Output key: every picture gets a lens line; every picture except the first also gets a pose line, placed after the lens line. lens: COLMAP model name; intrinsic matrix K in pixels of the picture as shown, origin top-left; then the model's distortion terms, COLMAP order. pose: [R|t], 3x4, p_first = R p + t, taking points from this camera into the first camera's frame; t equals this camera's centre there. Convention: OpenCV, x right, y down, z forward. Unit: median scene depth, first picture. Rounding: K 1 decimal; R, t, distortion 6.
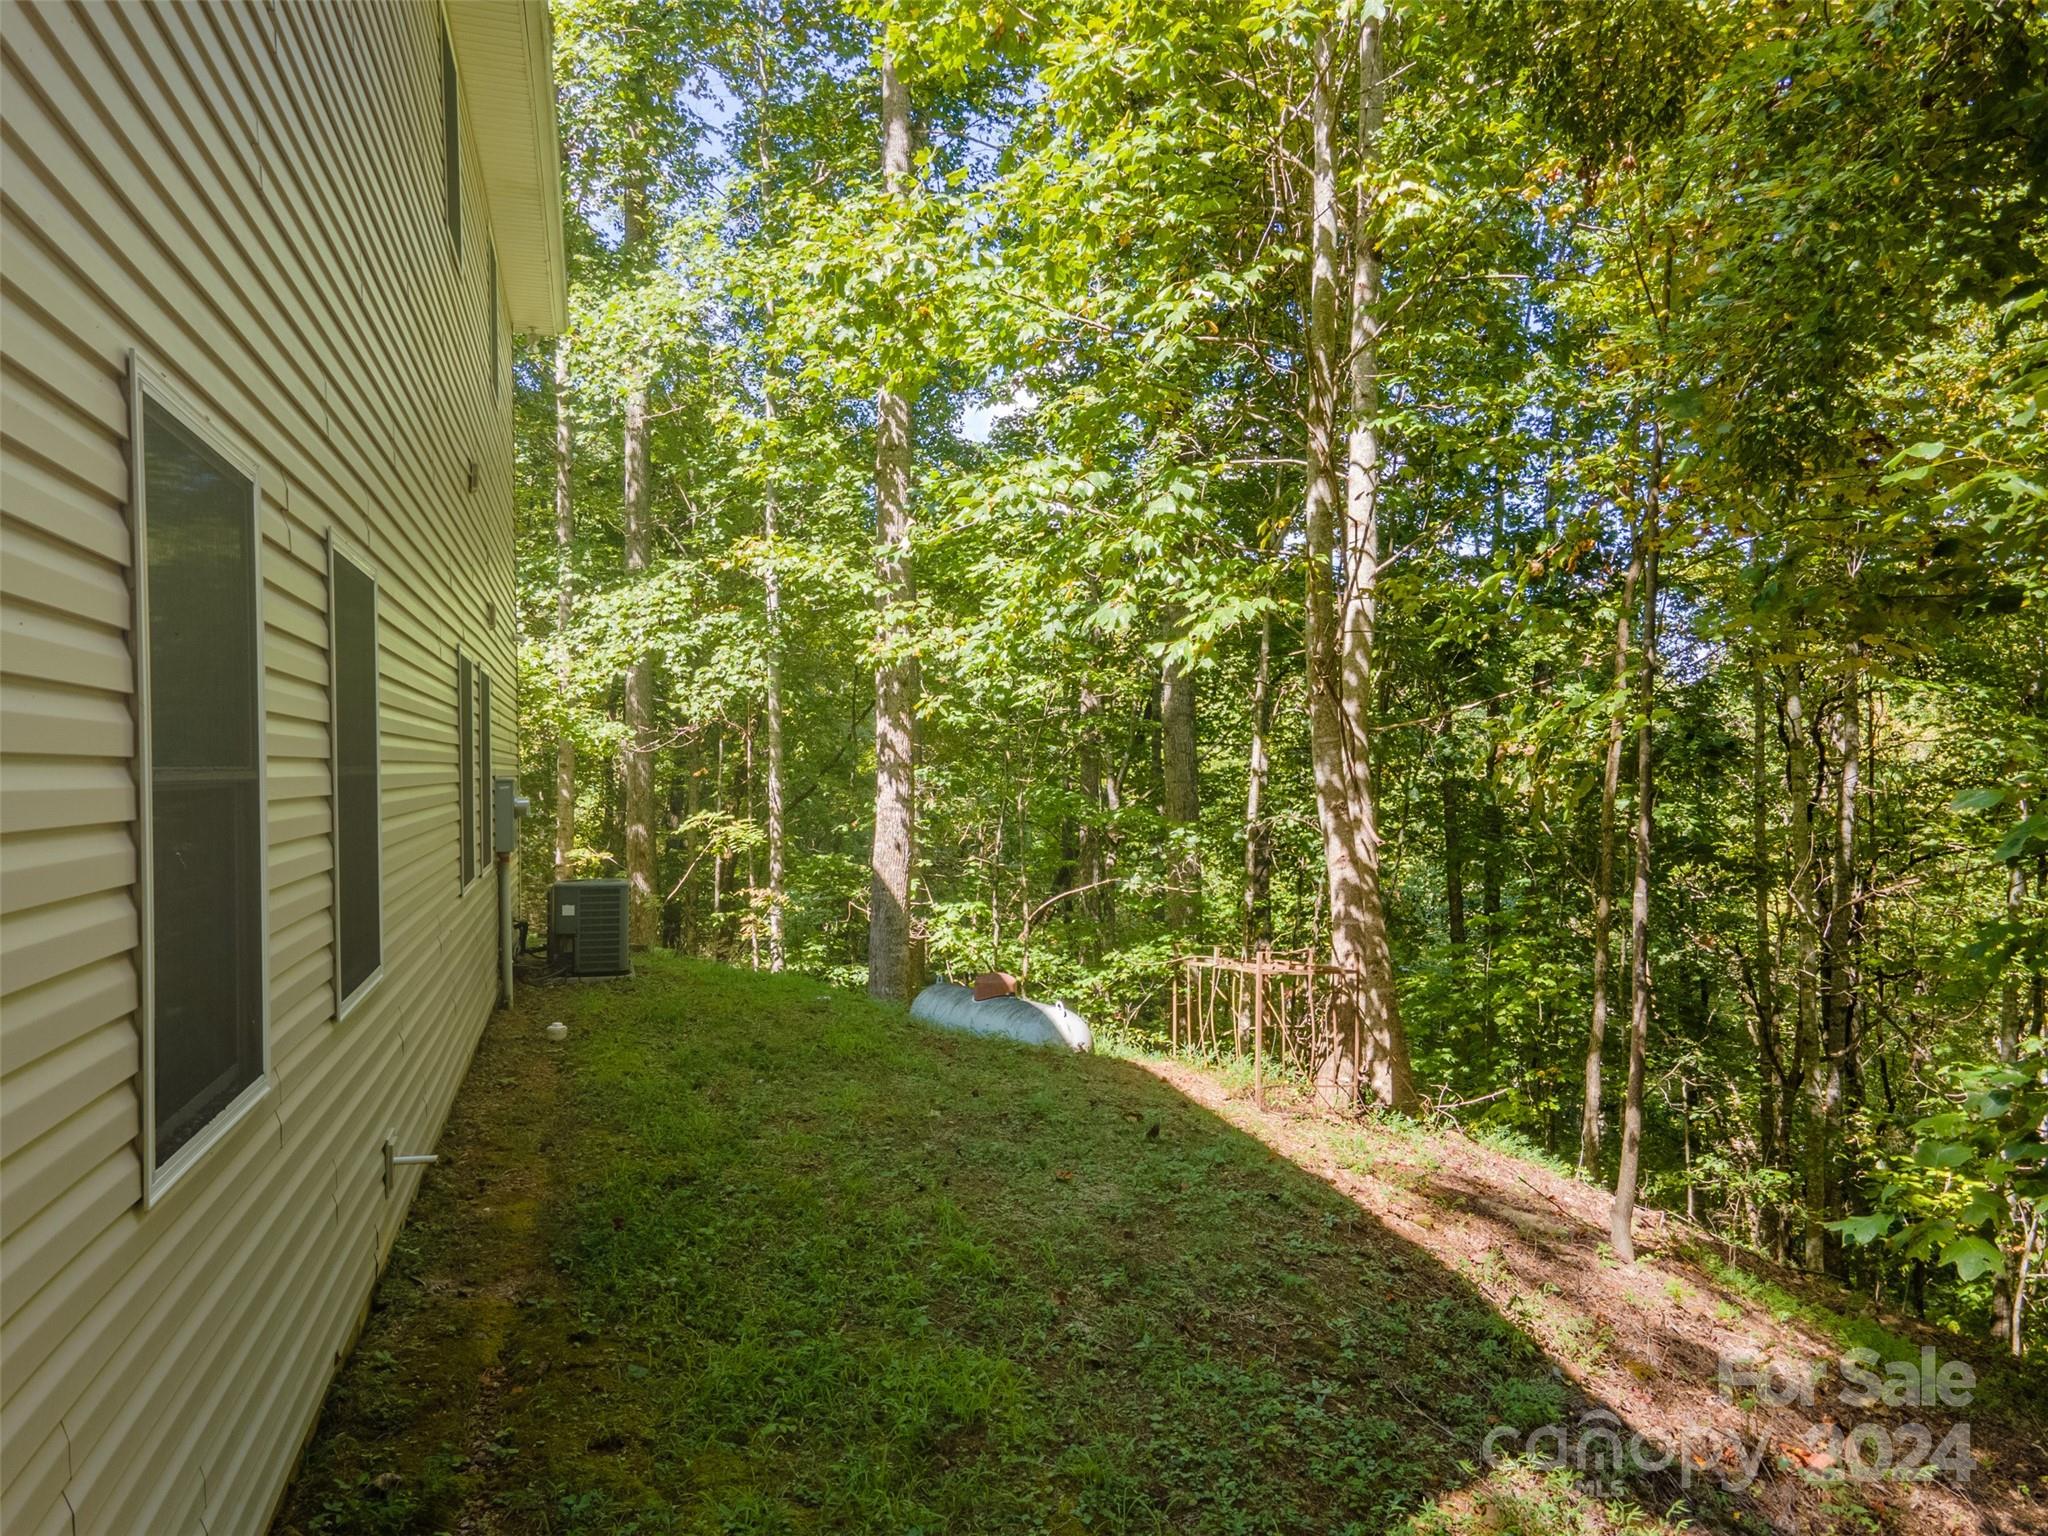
lens RADIAL K [[1495.1, 0, 1012.4], [0, 1495.1, 769.6], [0, 0, 1]] dist [0.037567, 0.024492]
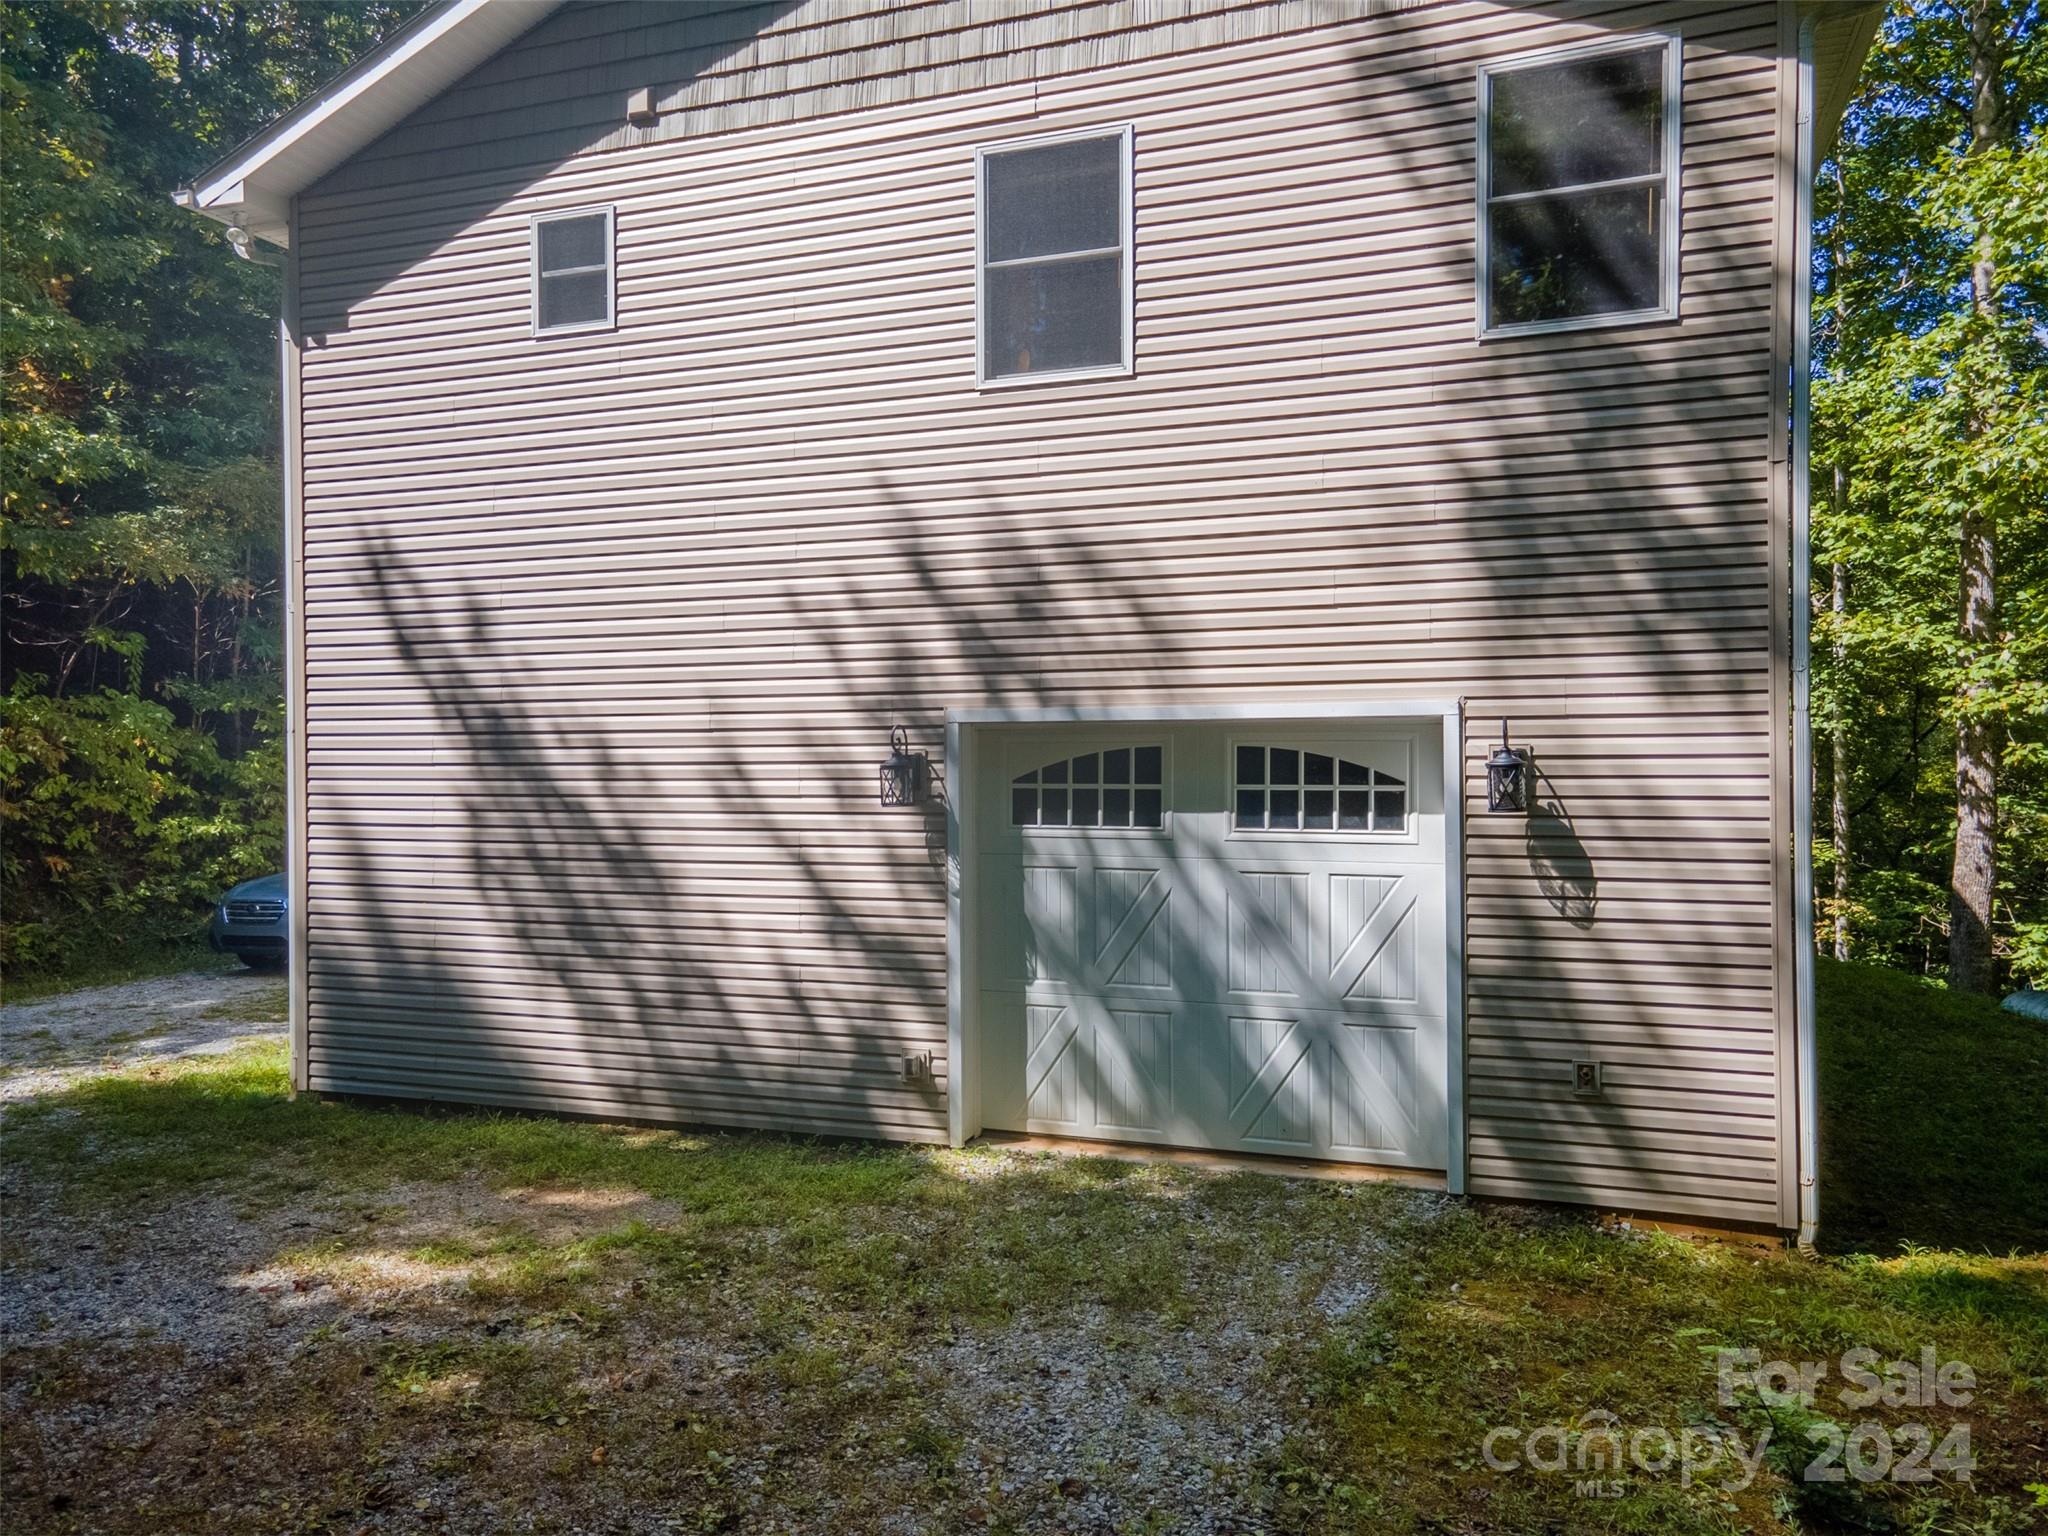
lens RADIAL K [[1495.1, 0, 1012.4], [0, 1495.1, 769.6], [0, 0, 1]] dist [0.037567, 0.024492]
pose [[0.810431, 0.005966, -0.585803, 0.006023], [-0.003981, 0.999981, 0.004677, -0.027635], [0.585820, -0.001459, 0.810440, -0.371160]]
